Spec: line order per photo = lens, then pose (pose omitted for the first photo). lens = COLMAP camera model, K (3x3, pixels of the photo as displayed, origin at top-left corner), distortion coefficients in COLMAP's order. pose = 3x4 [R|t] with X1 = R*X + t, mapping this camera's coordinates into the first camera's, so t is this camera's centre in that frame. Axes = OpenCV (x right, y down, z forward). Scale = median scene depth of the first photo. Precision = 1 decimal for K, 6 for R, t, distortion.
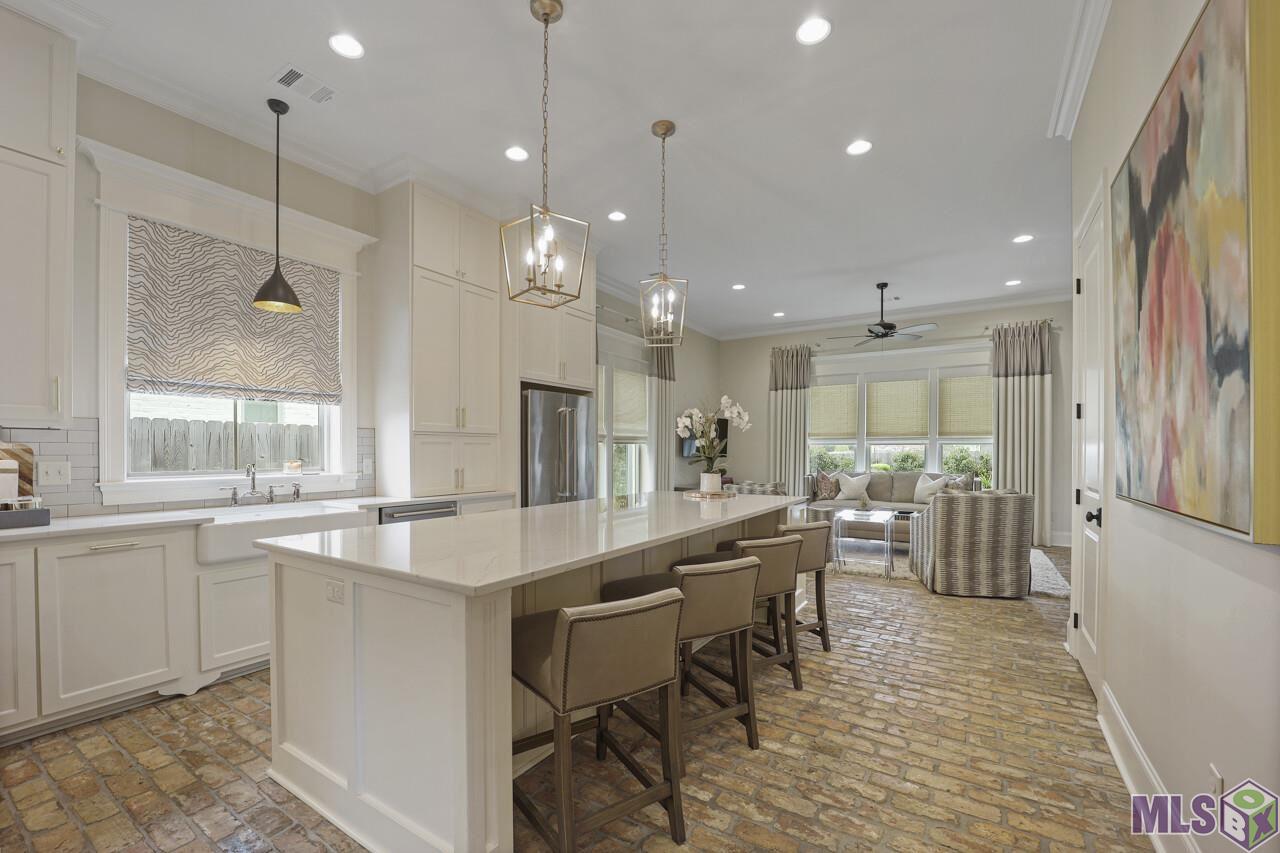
lens RADIAL K [[525.2, 0, 635.1], [0, 525.2, 449.7], [0, 0, 1]] dist [-0.013795, 0.000055]
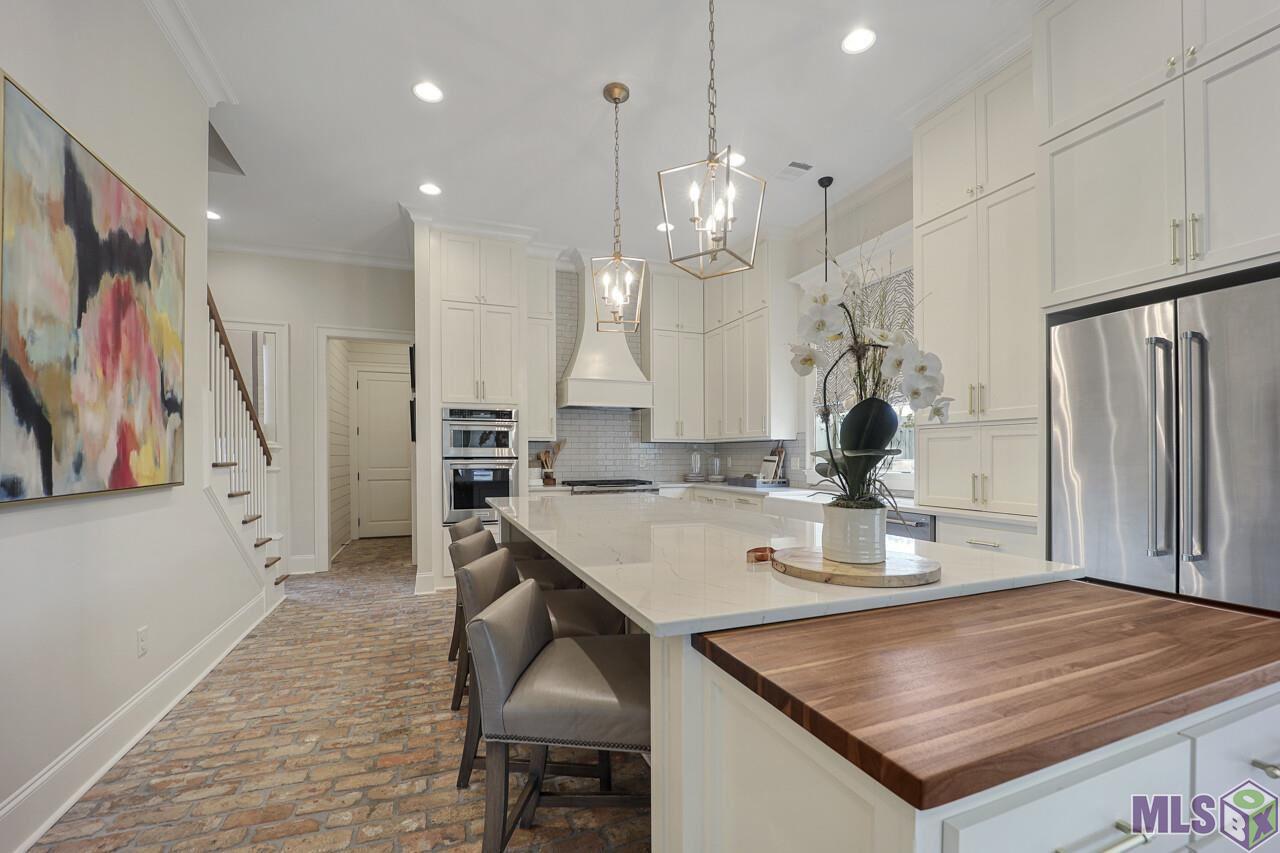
lens RADIAL K [[525.2, 0, 629.0], [0, 525.2, 460.2], [0, 0, 1]] dist [-0.013795, 0.000055]
pose [[-0.586436, 0.005610, -0.809976, 0.876305], [0.004185, 0.999984, 0.003896, 0.026611], [0.809985, -0.001105, -0.586449, 1.874463]]
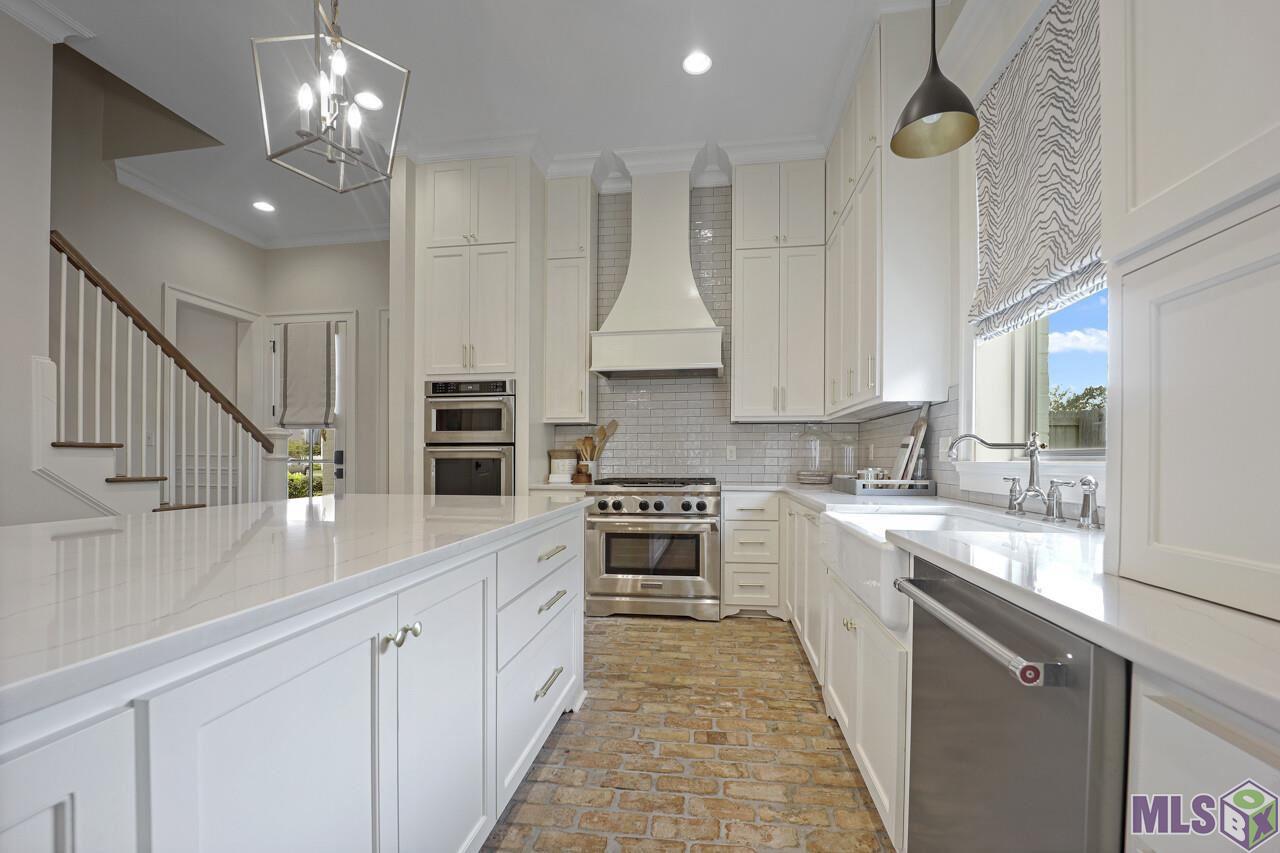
lens RADIAL K [[525.2, 0, 645.2], [0, 525.2, 463.5], [0, 0, 1]] dist [-0.013795, 0.000055]
pose [[-0.903741, 0.000780, -0.428078, -0.271028], [-0.000580, 0.999995, 0.003048, 0.077235], [0.428078, 0.003003, -0.903737, 1.861645]]
